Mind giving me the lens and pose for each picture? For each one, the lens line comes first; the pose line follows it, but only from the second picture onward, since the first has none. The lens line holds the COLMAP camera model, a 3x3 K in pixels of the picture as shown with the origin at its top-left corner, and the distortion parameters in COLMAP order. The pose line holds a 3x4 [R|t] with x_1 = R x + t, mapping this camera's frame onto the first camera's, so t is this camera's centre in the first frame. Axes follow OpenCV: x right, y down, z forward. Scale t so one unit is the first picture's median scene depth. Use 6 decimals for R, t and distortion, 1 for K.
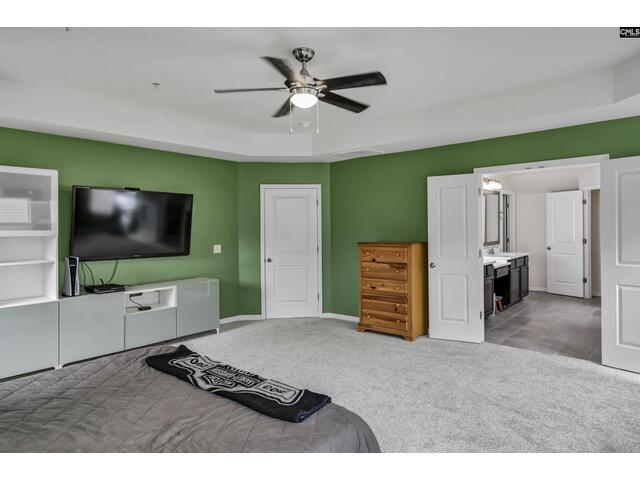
lens RADIAL K [[382.8, 0, 320.0], [0, 382.8, 240.0], [0, 0, 1]] dist [0.000870, 0.000331]
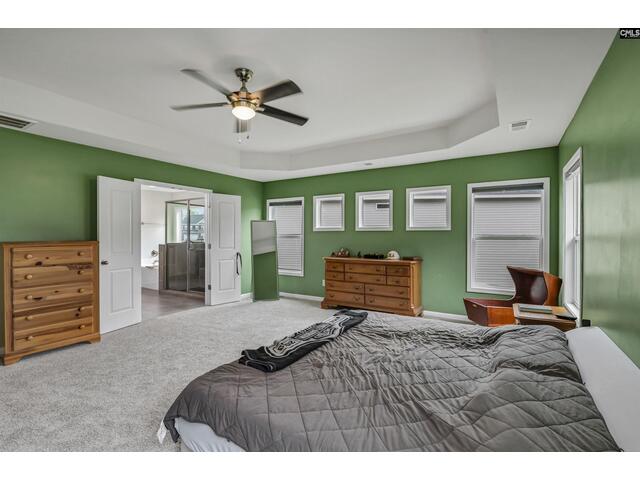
lens RADIAL K [[303.4, 0, 320.0], [0, 303.4, 240.0], [0, 0, 1]] dist [0.002725, 0.000461]
pose [[-0.119029, 0.001111, 0.992890, -0.590668], [0.035034, 0.999381, 0.003082, 0.023272], [-0.992272, 0.035152, -0.118995, 0.521064]]
